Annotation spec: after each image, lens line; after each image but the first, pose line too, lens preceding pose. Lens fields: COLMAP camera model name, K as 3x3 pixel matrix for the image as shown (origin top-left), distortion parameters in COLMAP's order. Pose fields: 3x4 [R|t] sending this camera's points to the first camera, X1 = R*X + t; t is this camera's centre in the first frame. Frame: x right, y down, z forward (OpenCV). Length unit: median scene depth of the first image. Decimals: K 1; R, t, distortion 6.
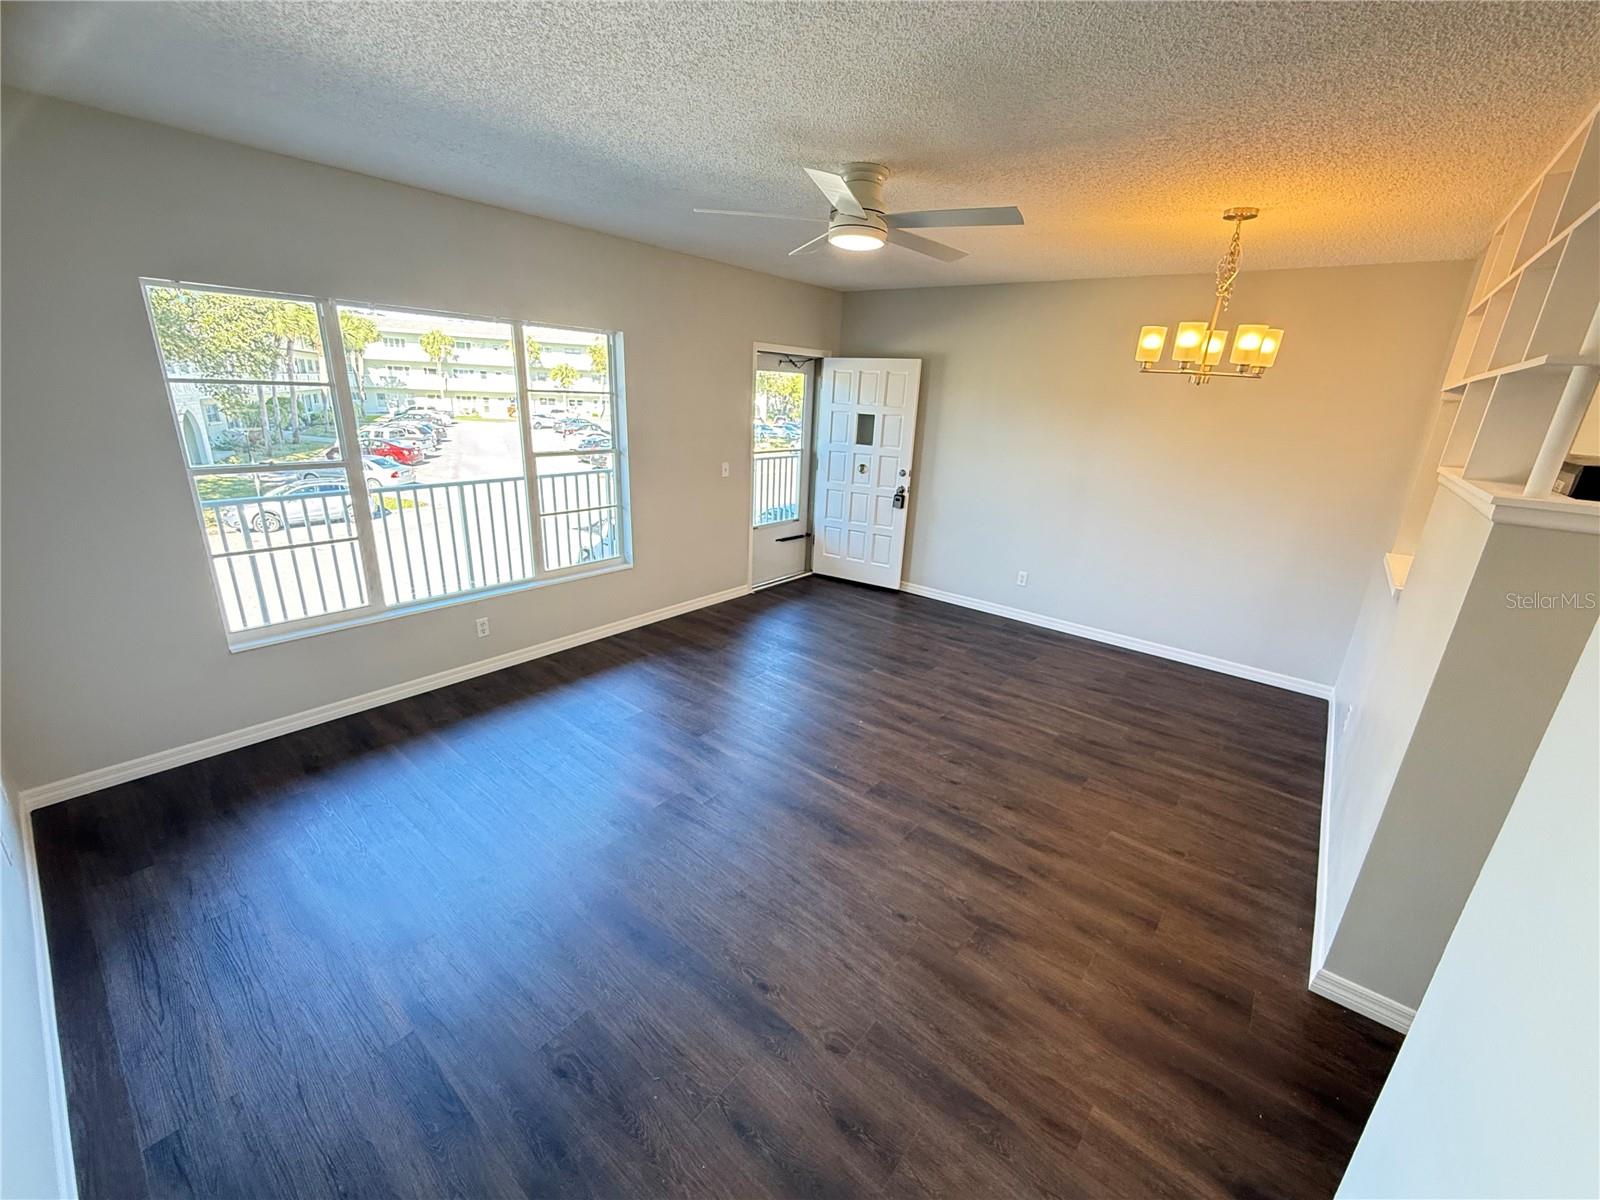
lens RADIAL K [[636.4, 0, 800.9], [0, 636.4, 601.6], [0, 0, 1]] dist [0.001359, -0.000058]
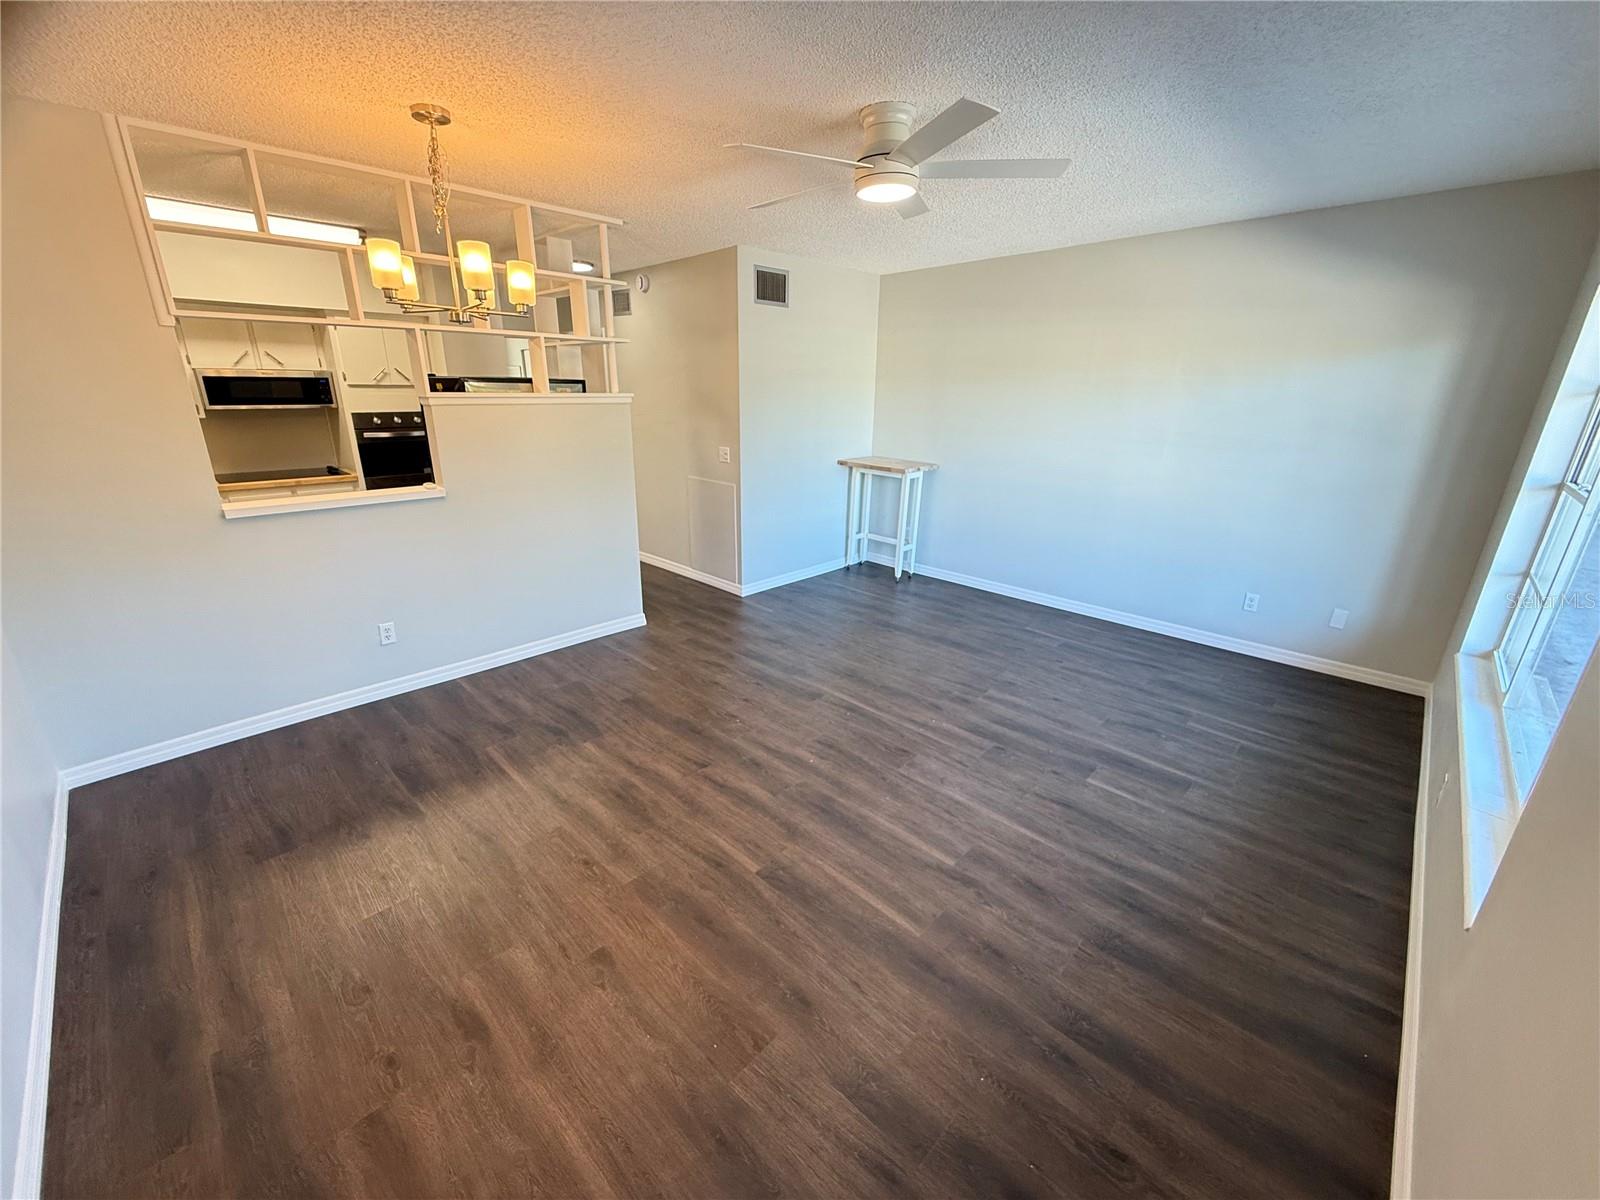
lens RADIAL K [[636.4, 0, 798.2], [0, 636.4, 599.7], [0, 0, 1]] dist [0.001359, -0.000058]
pose [[-0.995084, -0.080874, 0.057163, 0.085433], [-0.030321, 0.798261, 0.601547, -0.497973], [-0.094281, 0.596857, -0.796789, 1.613790]]
